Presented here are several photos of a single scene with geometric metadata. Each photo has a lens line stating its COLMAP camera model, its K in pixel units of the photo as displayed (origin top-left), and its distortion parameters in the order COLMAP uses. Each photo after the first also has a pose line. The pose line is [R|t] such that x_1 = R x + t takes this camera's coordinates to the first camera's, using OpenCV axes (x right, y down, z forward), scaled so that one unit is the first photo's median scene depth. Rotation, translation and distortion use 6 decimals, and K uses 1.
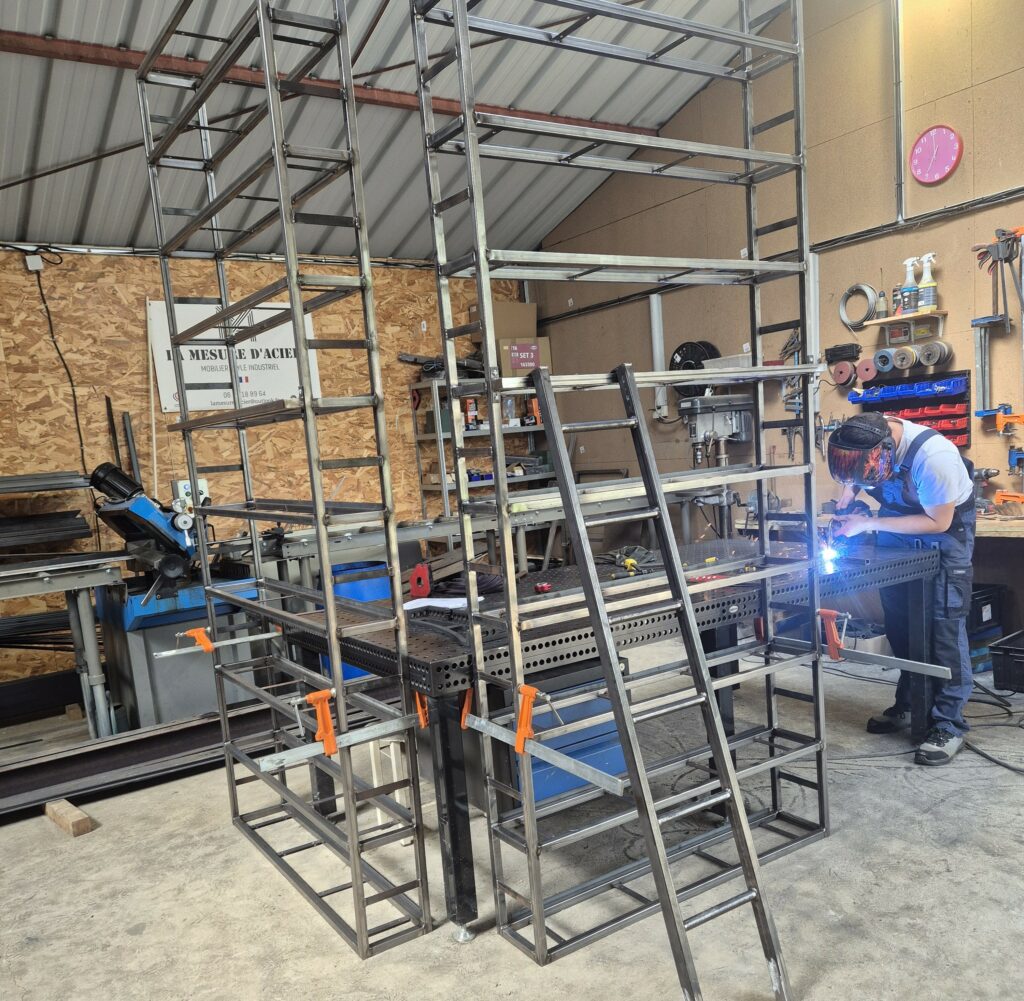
lens RADIAL K [[912.9, 0, 522.9], [0, 912.9, 580.9], [0, 0, 1]] dist [0.049417, -0.045859]
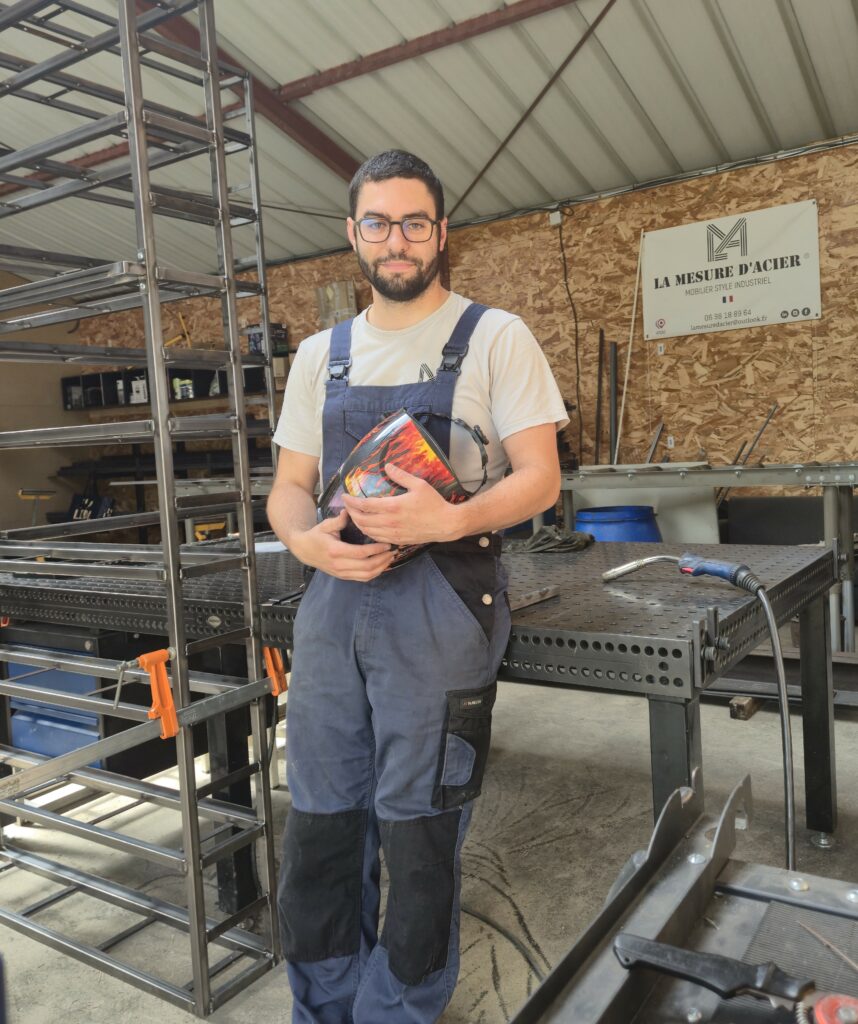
lens RADIAL K [[877.4, 0, 485.5], [0, 877.4, 499.7], [0, 0, 1]] dist [0.061062, -0.066798]
pose [[0.394152, 0.124331, -0.910597, 0.474058], [-0.112733, 0.989865, 0.086357, -0.074188], [0.912105, 0.068617, 0.404173, 0.467811]]
